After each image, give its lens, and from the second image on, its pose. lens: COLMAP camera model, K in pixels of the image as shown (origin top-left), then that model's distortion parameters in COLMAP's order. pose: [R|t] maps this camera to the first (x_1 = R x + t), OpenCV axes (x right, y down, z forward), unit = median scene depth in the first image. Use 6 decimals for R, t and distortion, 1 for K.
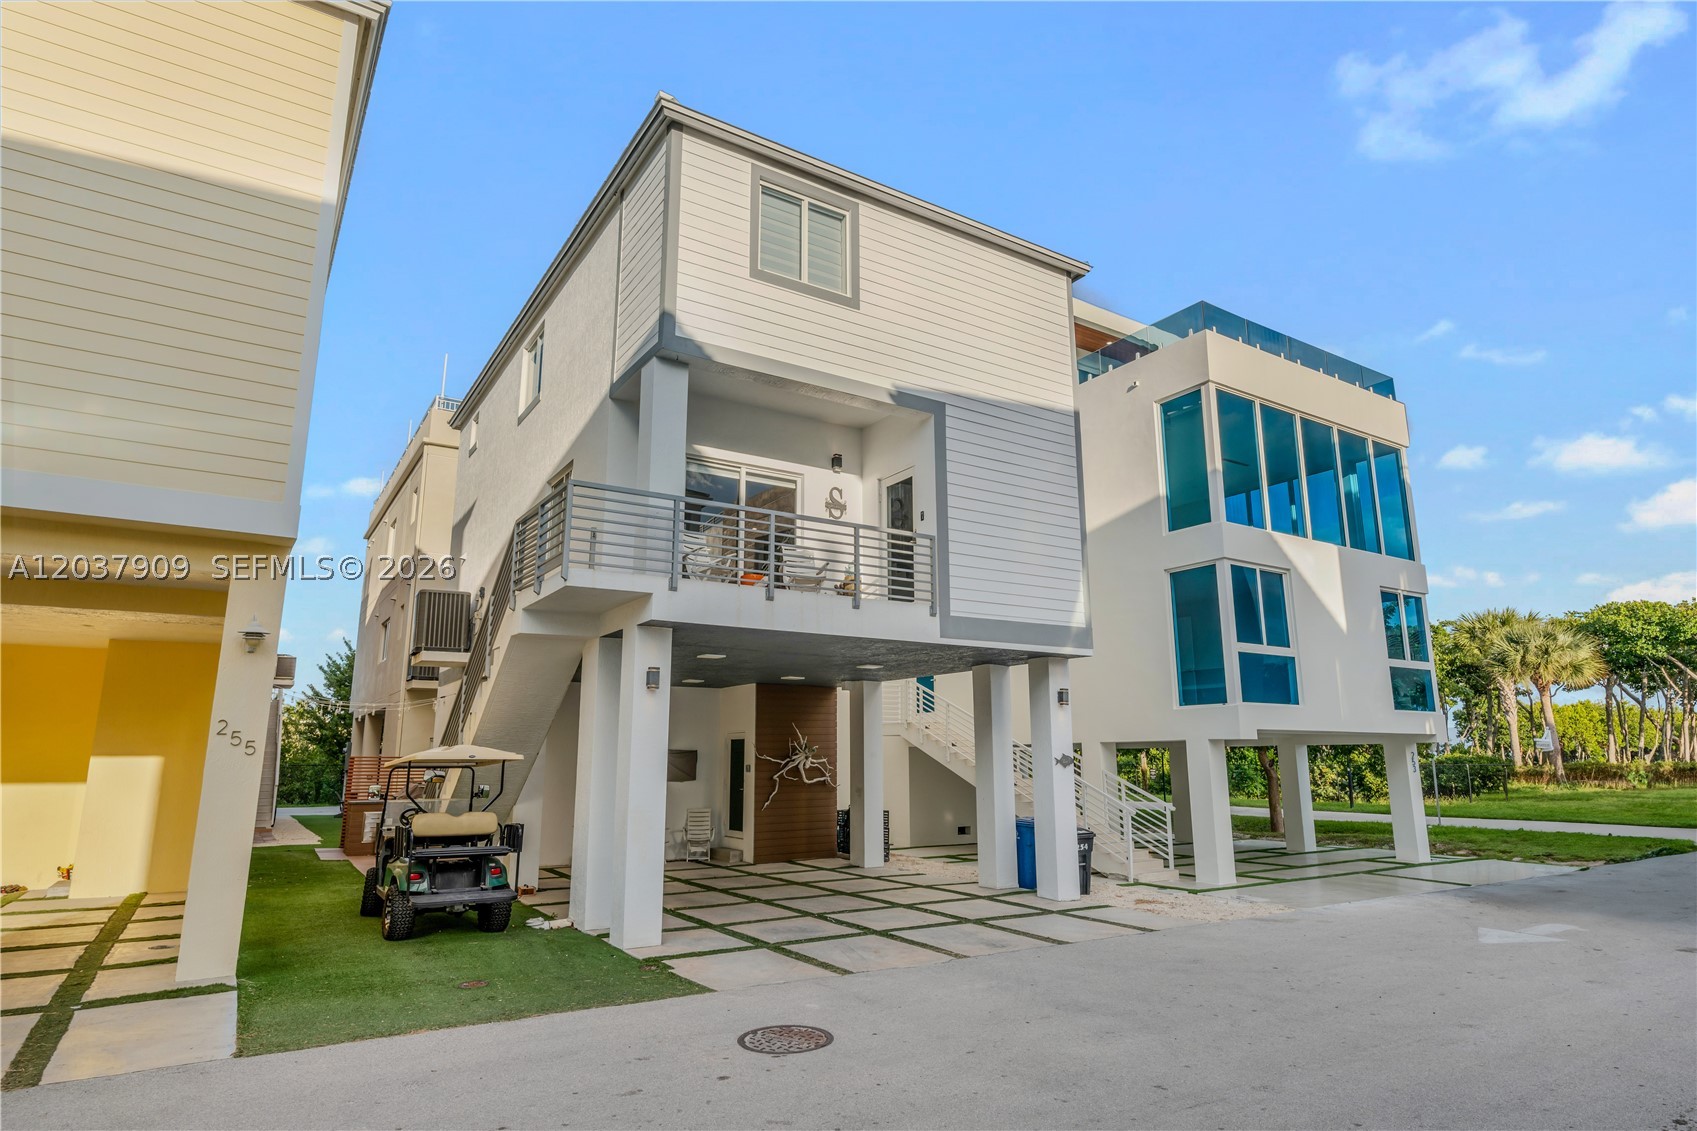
lens RADIAL K [[952.4, 0, 848.5], [0, 952.4, 565.5], [0, 0, 1]] dist [0.003499, 0.000135]
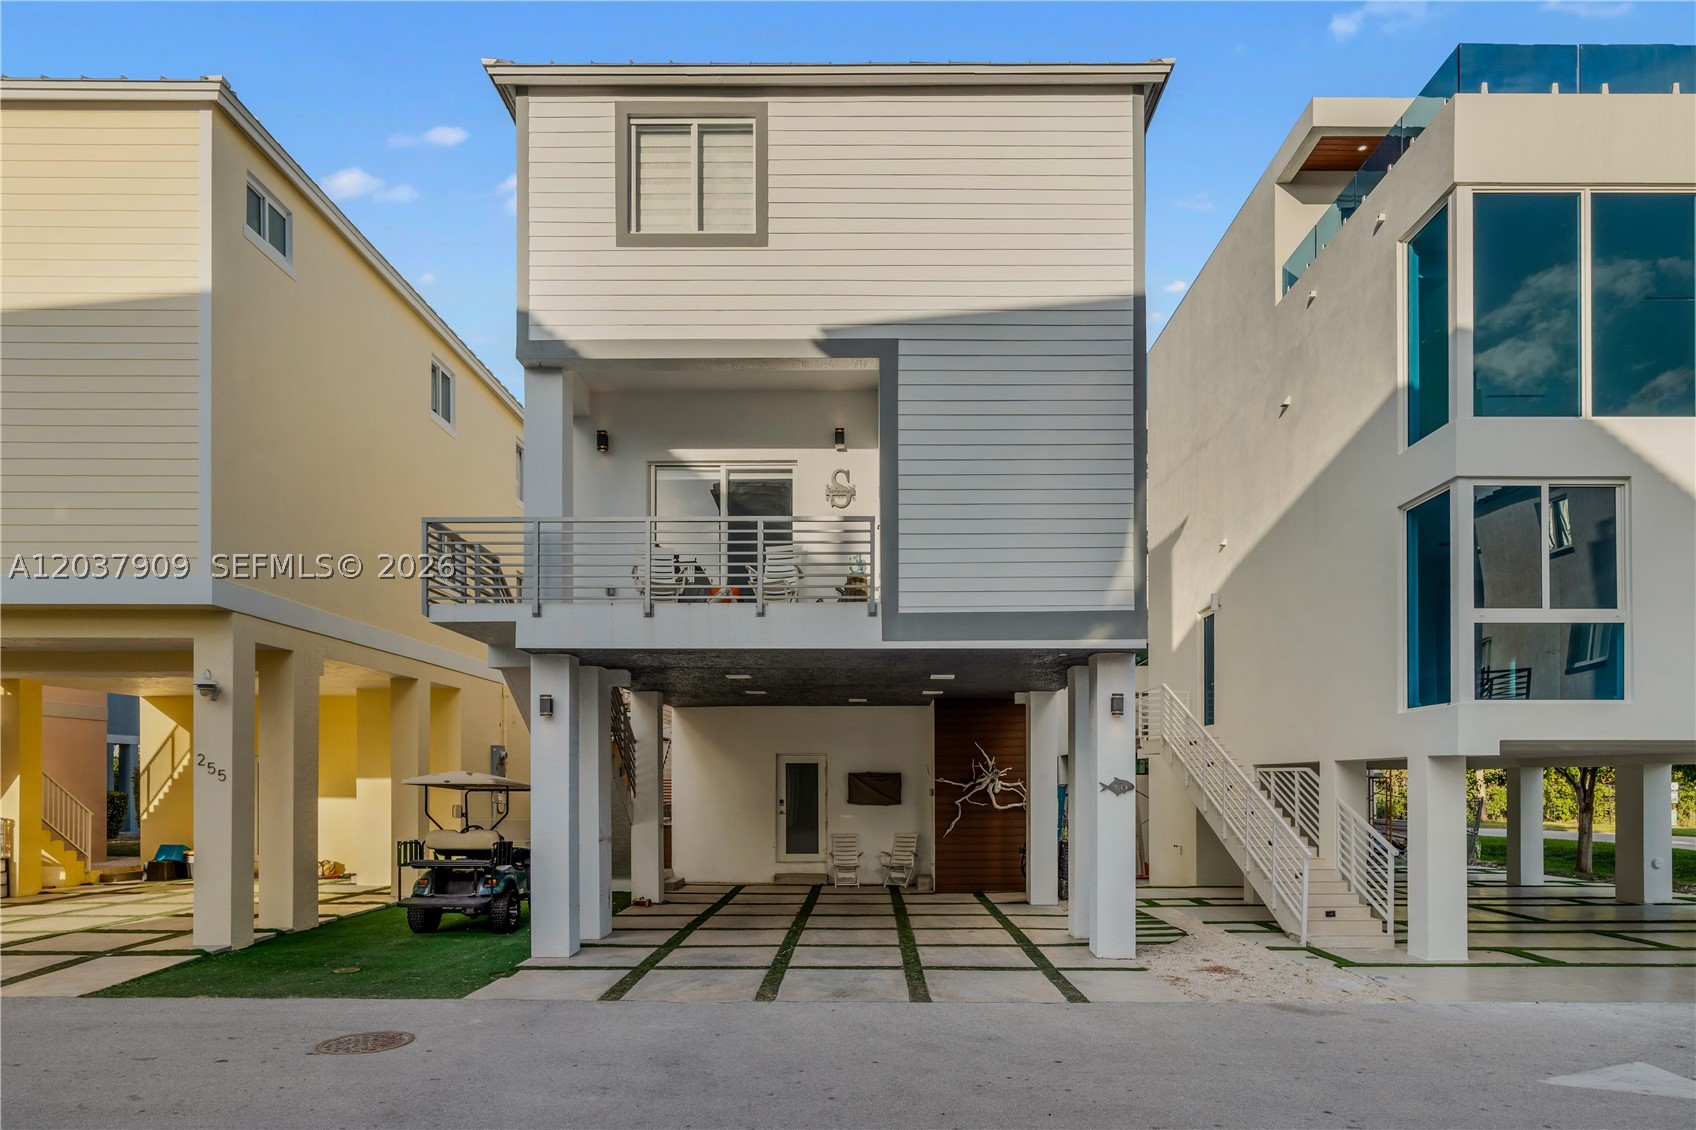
lens RADIAL K [[1045.0, 0, 853.7], [0, 1045.0, 776.0], [0, 0, 1]] dist [0.004802, -0.002702]
pose [[0.839476, -0.001005, -0.543395, 0.476292], [0.108120, 0.980313, 0.165218, 0.031500], [0.532531, -0.197449, 0.823058, 0.179588]]
